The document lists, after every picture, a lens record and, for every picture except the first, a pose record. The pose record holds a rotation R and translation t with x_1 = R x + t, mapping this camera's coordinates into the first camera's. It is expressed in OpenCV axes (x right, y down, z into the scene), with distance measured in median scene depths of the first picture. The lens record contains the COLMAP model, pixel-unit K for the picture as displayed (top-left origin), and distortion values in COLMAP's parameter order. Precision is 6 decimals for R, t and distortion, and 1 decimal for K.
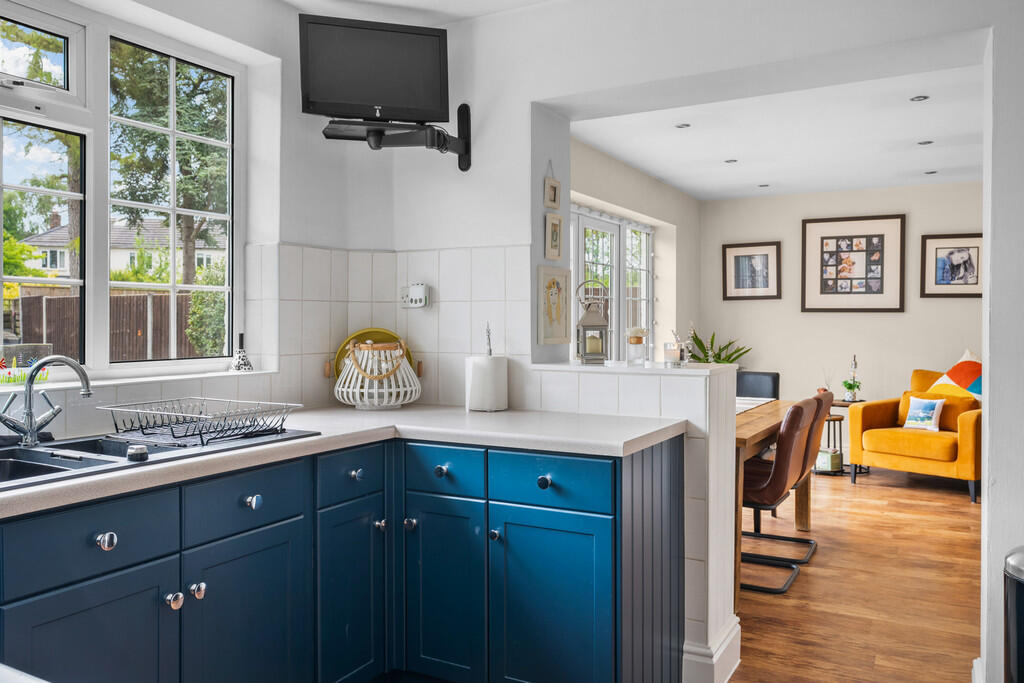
lens RADIAL K [[797.4, 0, 512.0], [0, 797.4, 341.5], [0, 0, 1]] dist [0.005920, 0.000864]
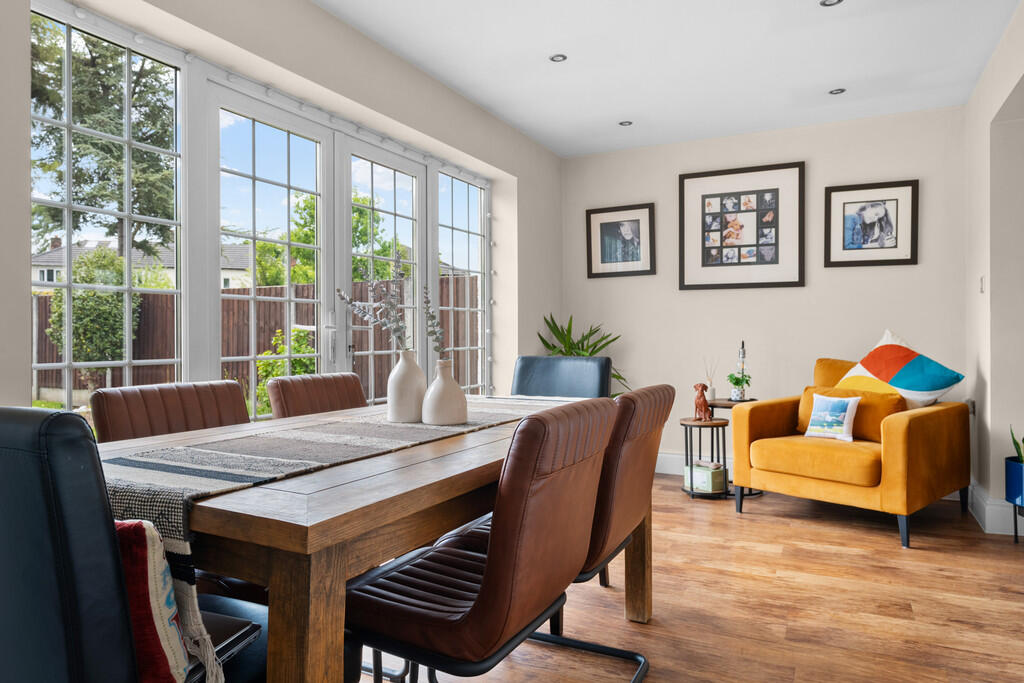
lens RADIAL K [[671.7, 0, 512.0], [0, 671.7, 341.5], [0, 0, 1]] dist [-0.001461, 0.000596]
pose [[0.999170, -0.004560, 0.040490, 0.183243], [0.005224, 0.999853, -0.016303, 0.027667], [-0.040410, 0.016501, 0.999047, 0.366210]]
